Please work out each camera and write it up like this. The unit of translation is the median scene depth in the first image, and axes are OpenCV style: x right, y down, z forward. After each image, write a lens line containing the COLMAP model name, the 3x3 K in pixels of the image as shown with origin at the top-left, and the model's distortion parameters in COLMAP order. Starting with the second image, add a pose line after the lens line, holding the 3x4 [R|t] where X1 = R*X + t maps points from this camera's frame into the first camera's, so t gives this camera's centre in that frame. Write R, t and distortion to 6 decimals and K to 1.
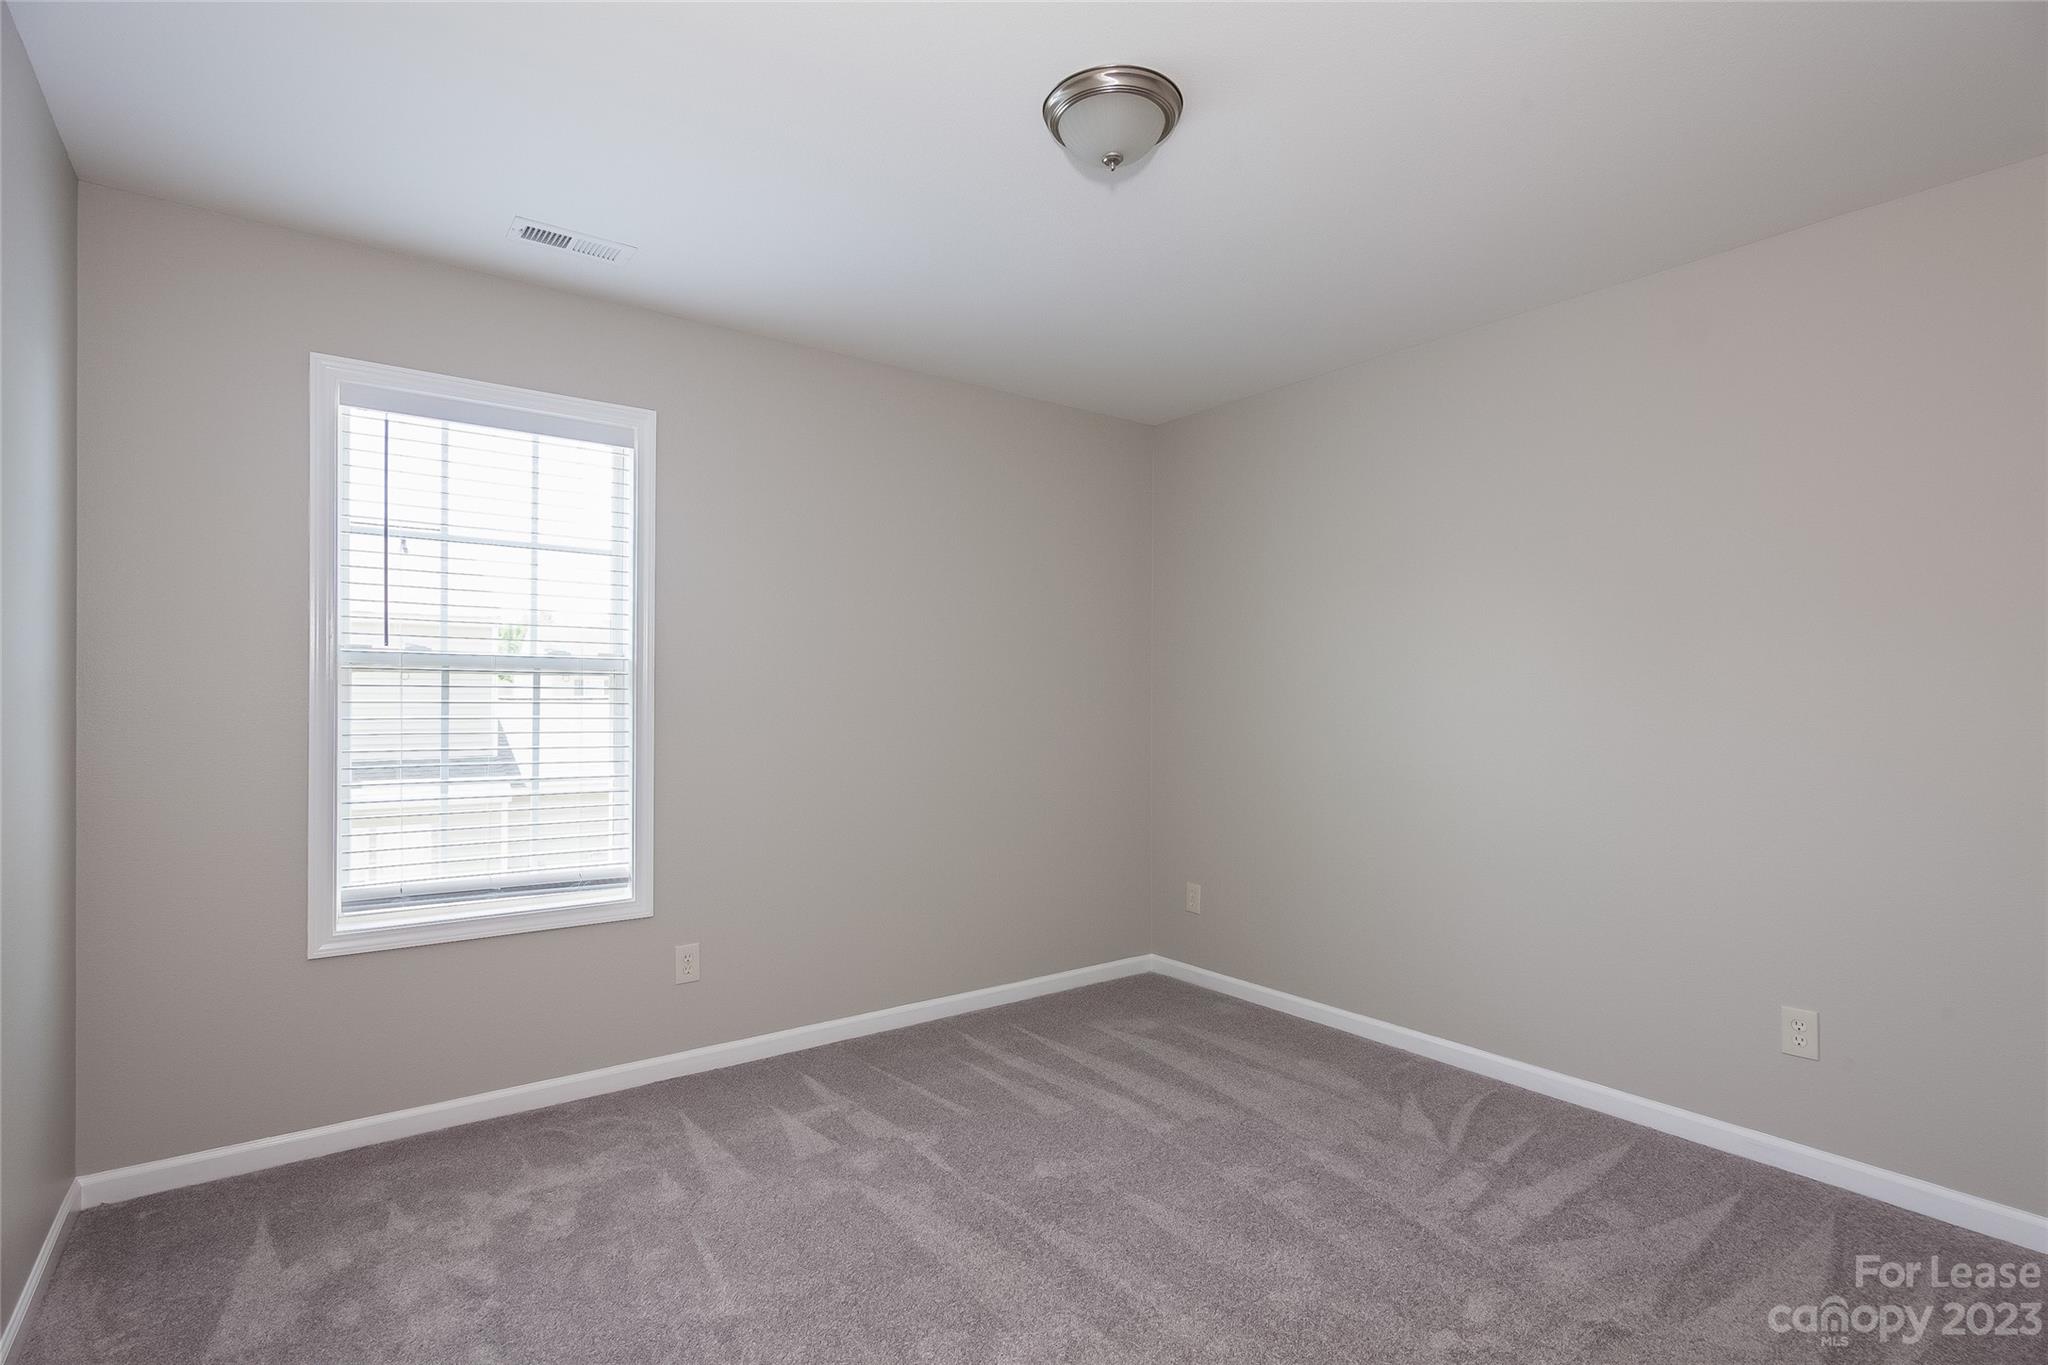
lens RADIAL K [[934.4, 0, 1022.0], [0, 934.4, 701.6], [0, 0, 1]] dist [0.028932, 0.000158]
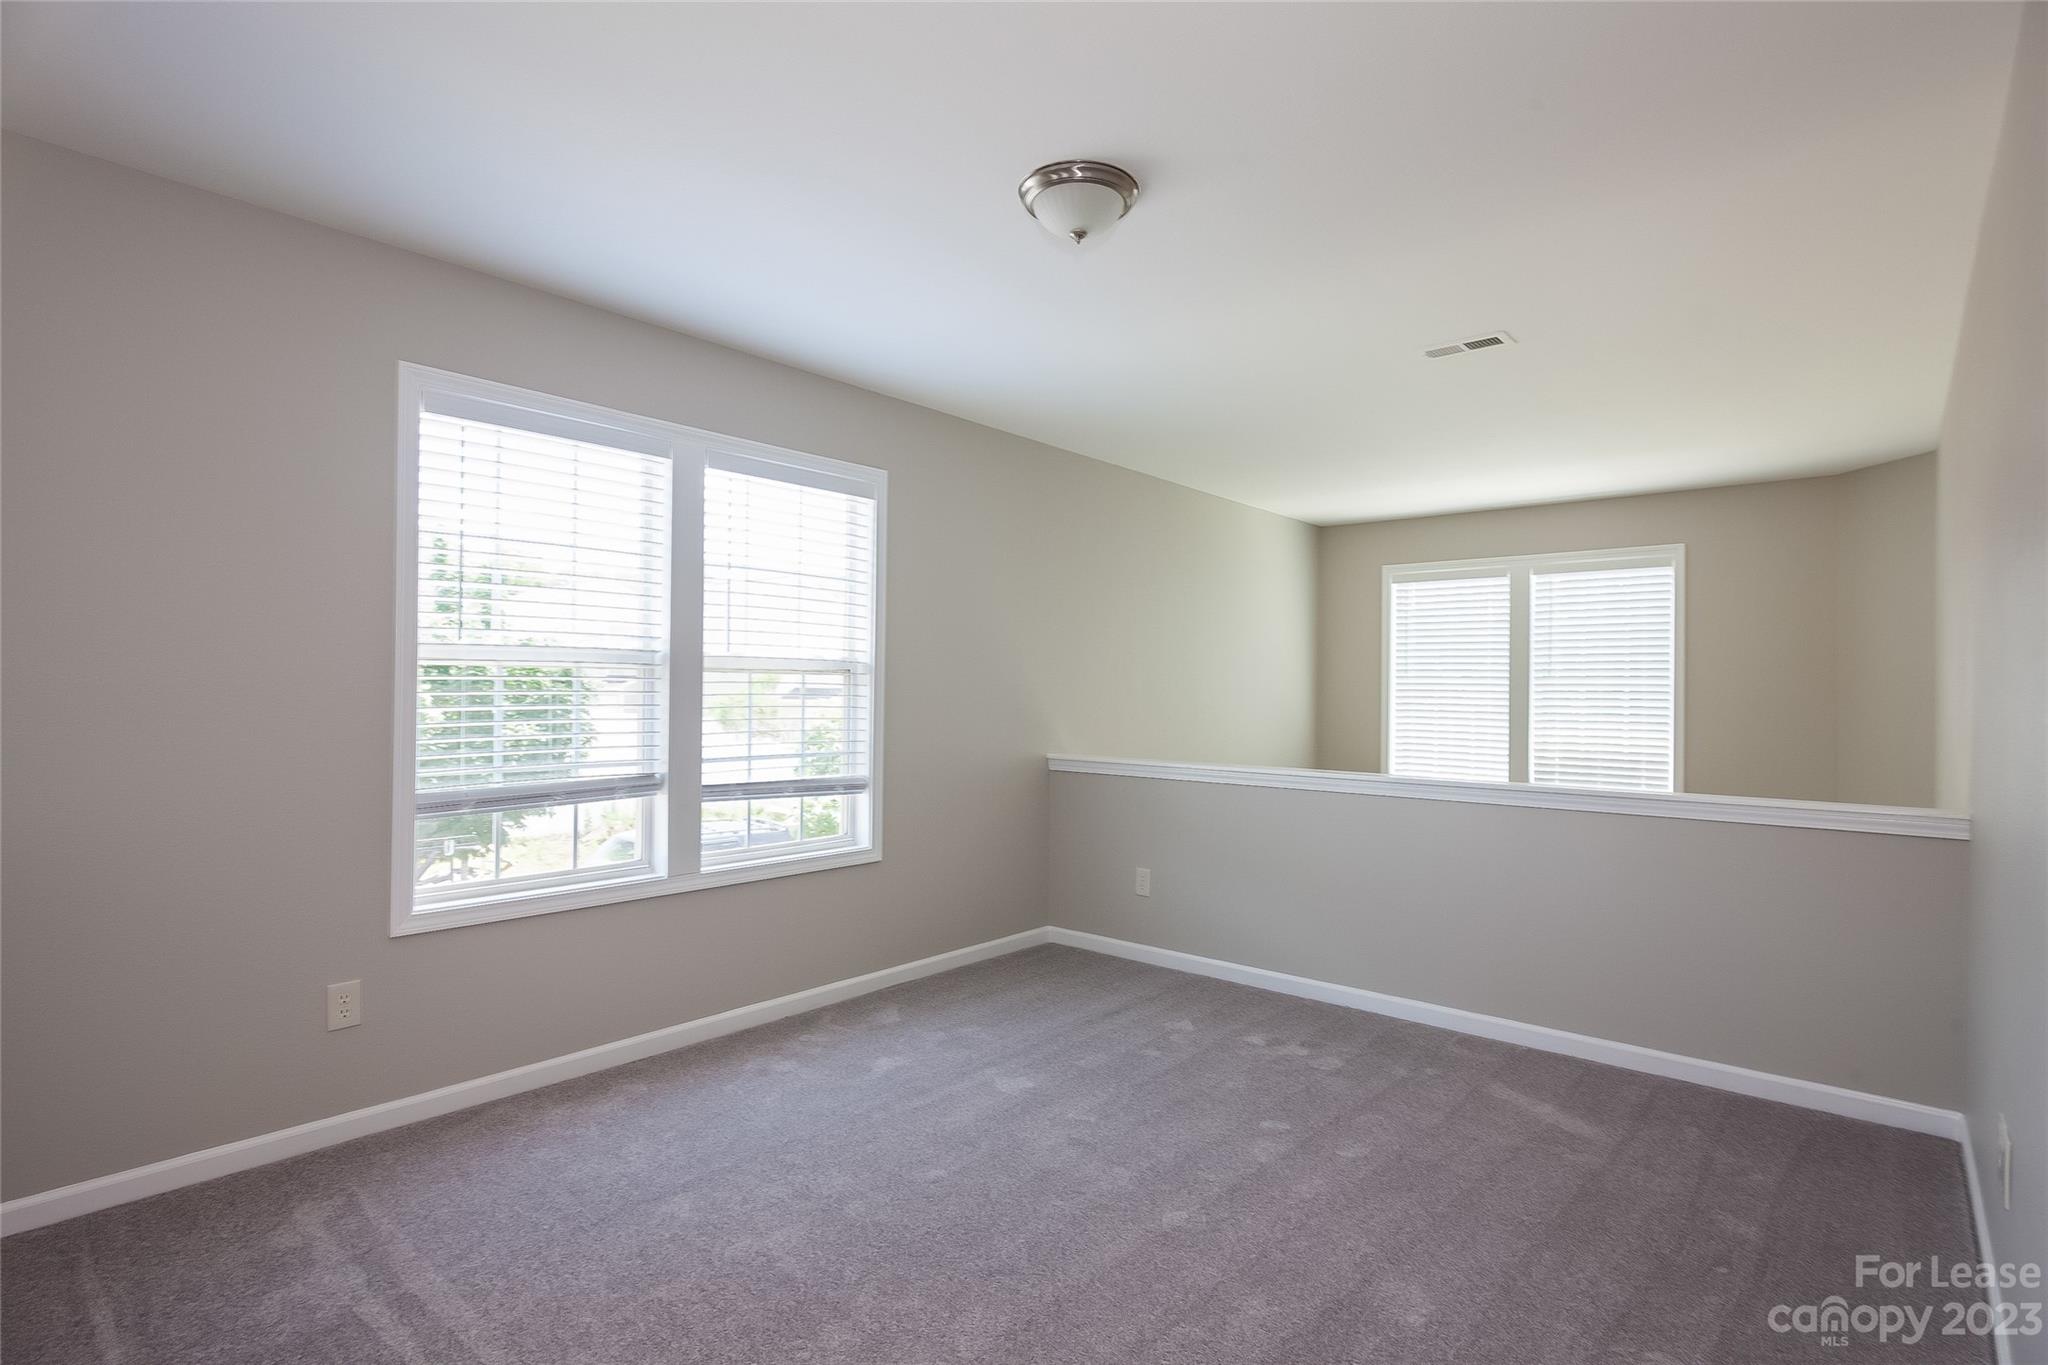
lens RADIAL K [[1002.4, 0, 1011.2], [0, 1002.4, 680.9], [0, 0, 1]] dist [-0.003992, 0.003205]
pose [[0.969568, 0.010030, 0.244616, -0.324433], [-0.007133, 0.999894, -0.012726, -0.002529], [-0.244718, 0.010594, 0.969536, -0.213775]]
